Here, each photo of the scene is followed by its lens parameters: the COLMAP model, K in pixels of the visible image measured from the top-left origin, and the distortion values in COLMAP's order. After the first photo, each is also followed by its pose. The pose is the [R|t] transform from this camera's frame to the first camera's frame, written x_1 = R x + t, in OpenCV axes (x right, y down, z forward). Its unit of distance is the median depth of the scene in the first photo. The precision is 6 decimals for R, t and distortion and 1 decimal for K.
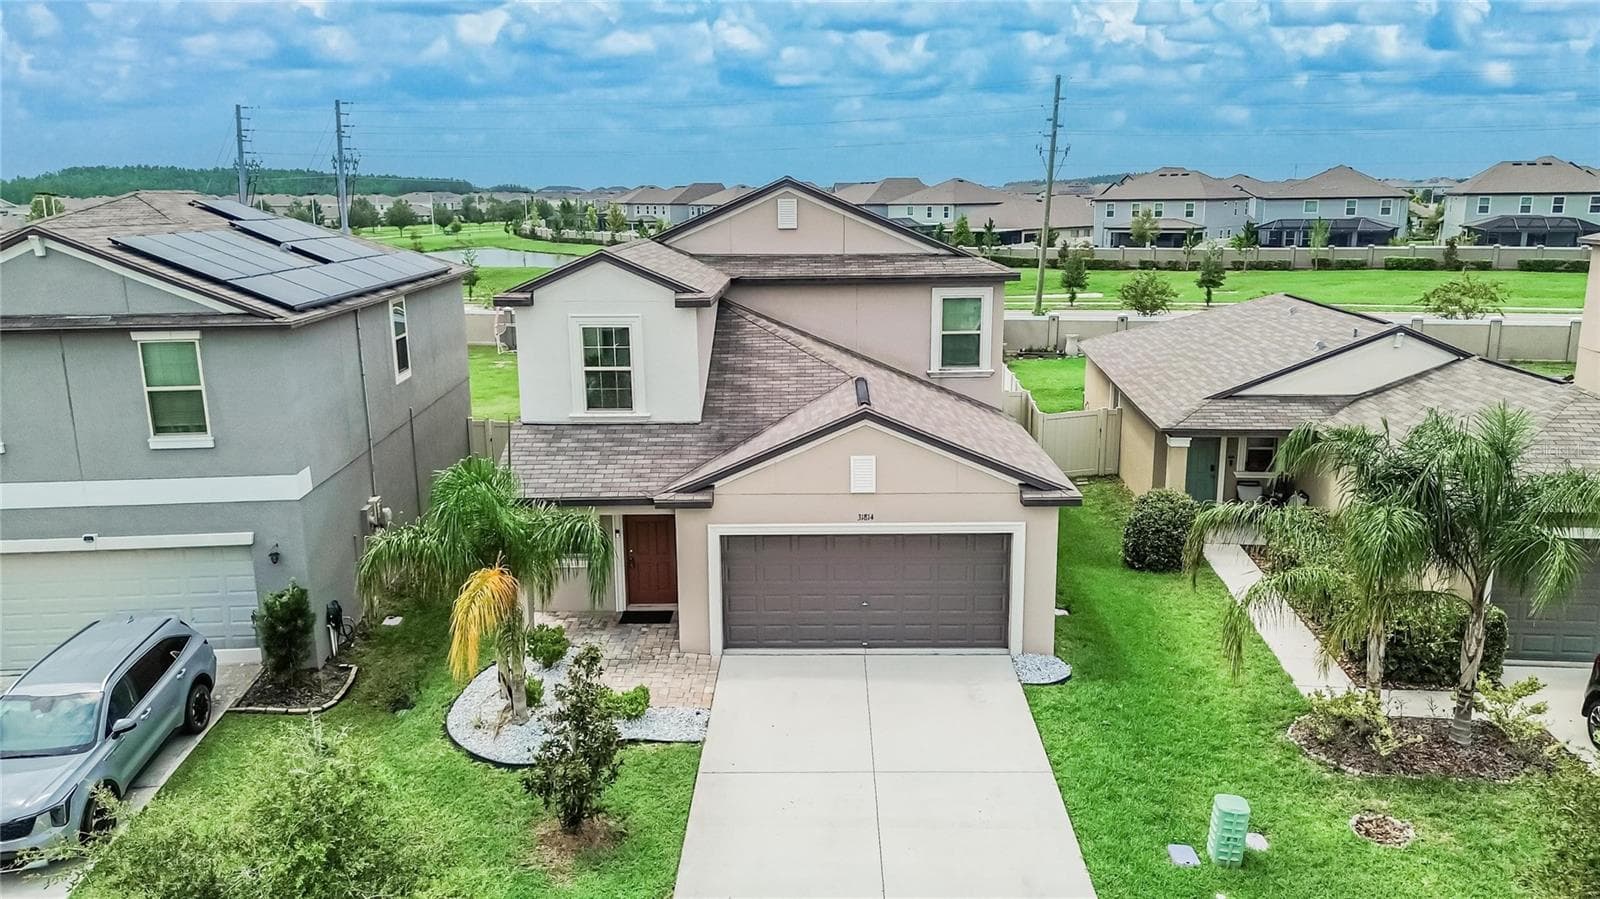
lens RADIAL K [[1175.0, 0, 800.0], [0, 1175.0, 449.5], [0, 0, 1]] dist [0.079640, -0.066051]
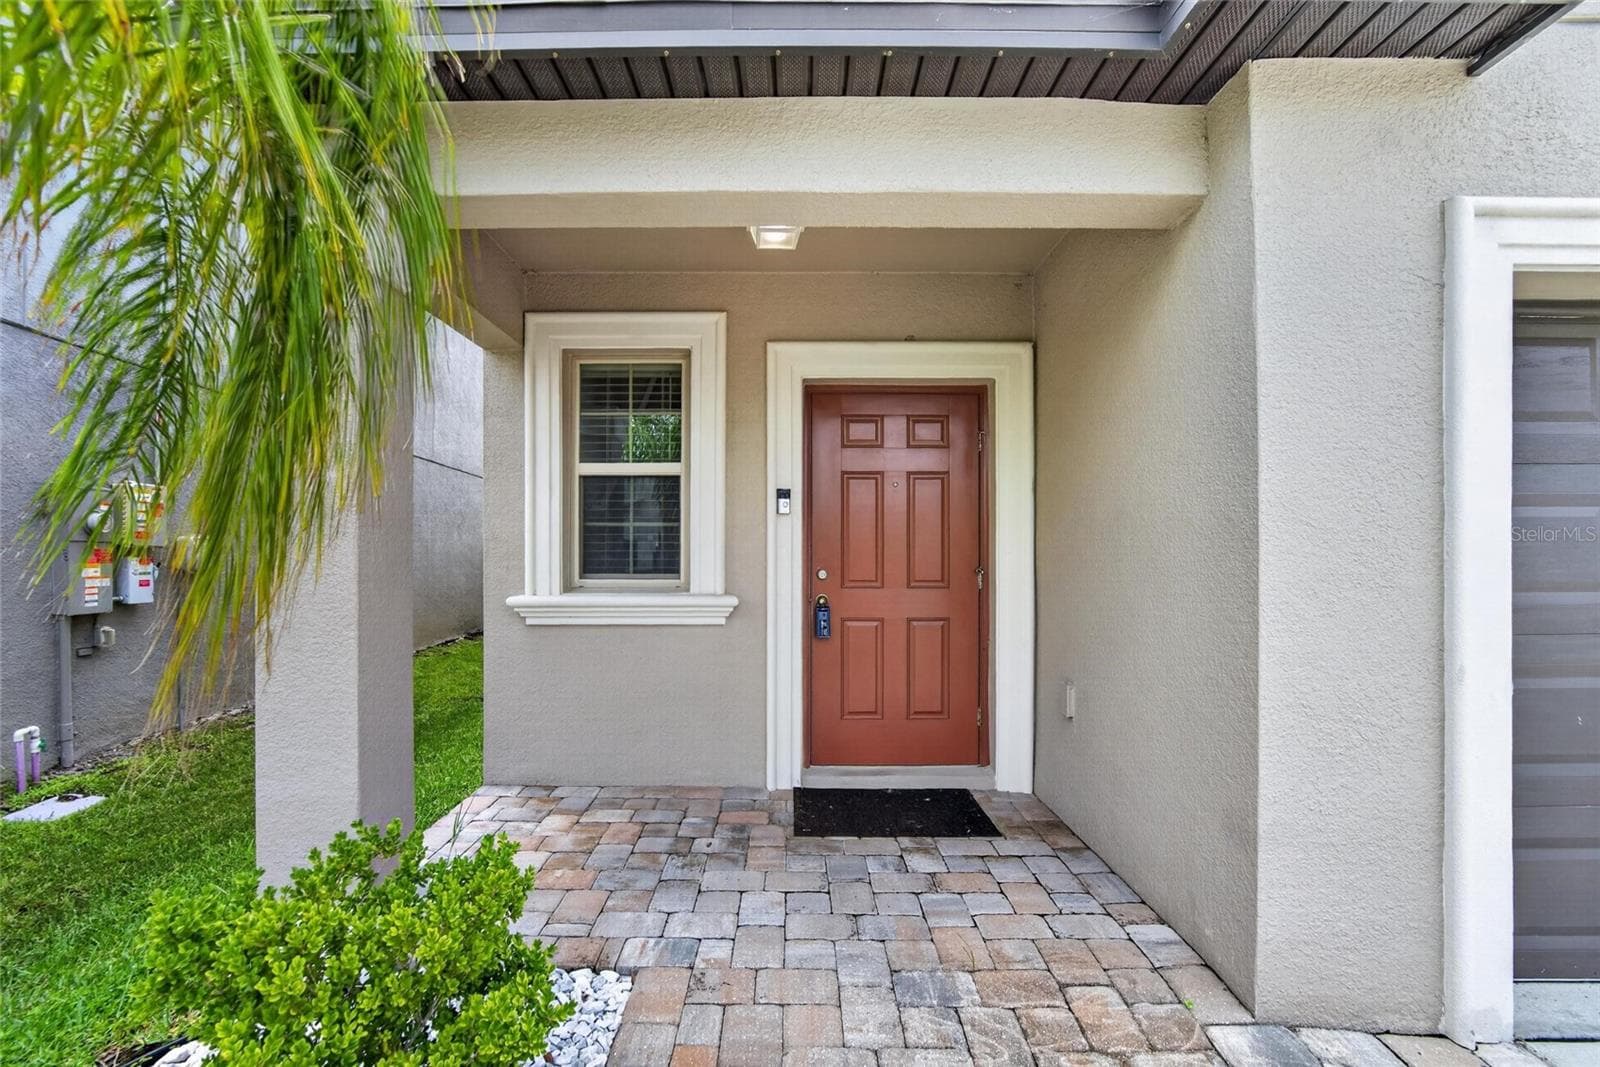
lens RADIAL K [[721.9, 0, 791.8], [0, 721.9, 548.3], [0, 0, 1]] dist [-0.042628, 0.012936]
pose [[0.999661, 0.013777, 0.022085, -0.166609], [-0.008235, 0.972261, -0.233752, 0.130254], [-0.024692, 0.233491, 0.972045, 0.881767]]
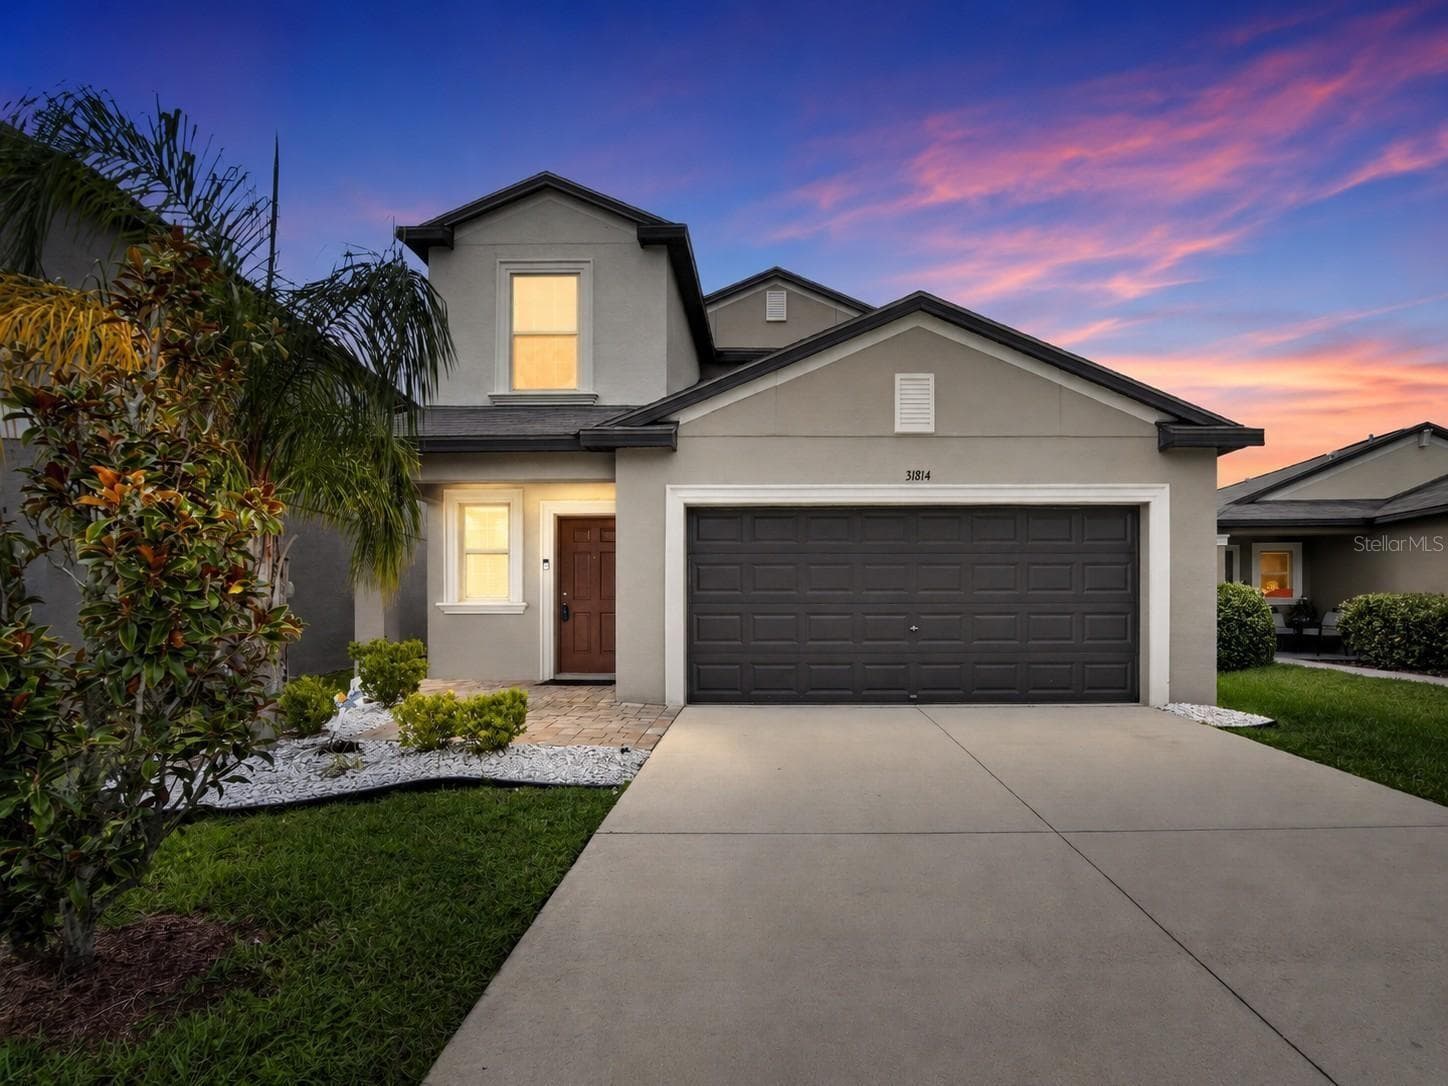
lens RADIAL K [[711.6, 0, 771.5], [0, 711.6, 619.2], [0, 0, 1]] dist [-0.026449, 0.000186]
pose [[0.999717, 0.014292, 0.019020, -0.027848], [-0.009873, 0.976584, -0.214909, 0.206622], [-0.021646, 0.214660, 0.976449, 0.617328]]
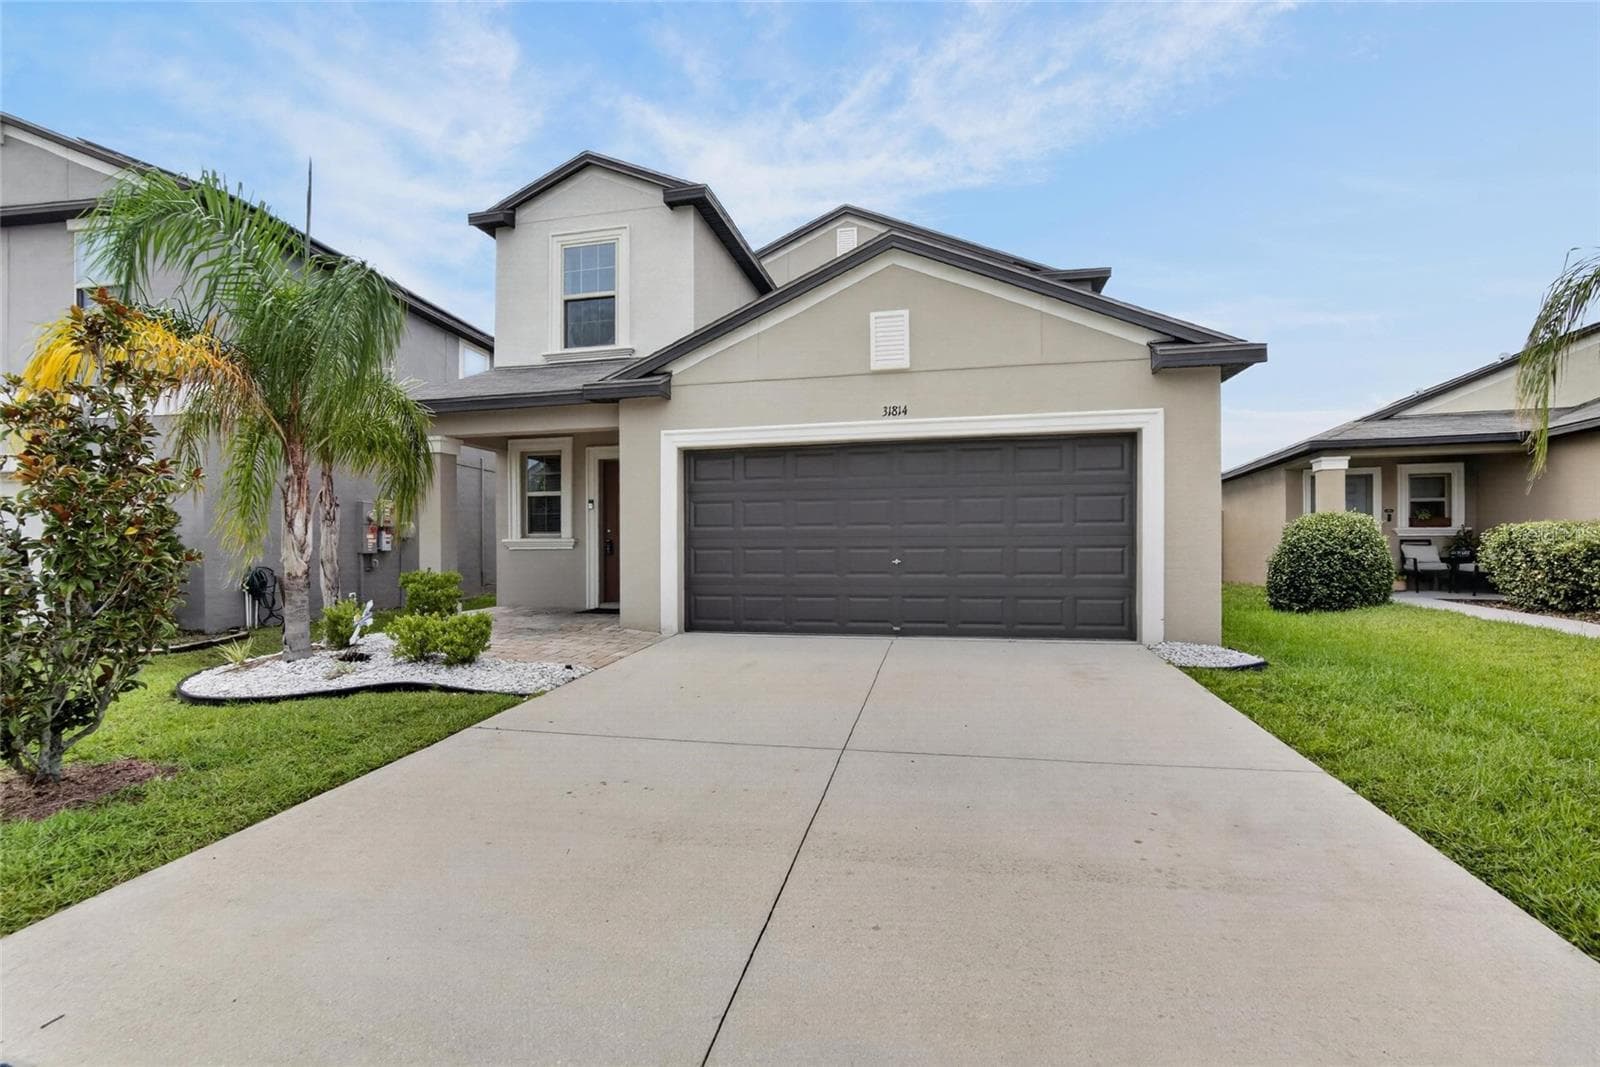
lens RADIAL K [[729.5, 0, 785.0], [0, 729.5, 552.5], [0, 0, 1]] dist [-0.026734, 0.000633]
pose [[0.979564, 0.011115, -0.200827, 0.074811], [-0.054567, 0.975711, -0.212158, 0.210941], [0.193591, 0.218781, 0.956377, 0.597982]]
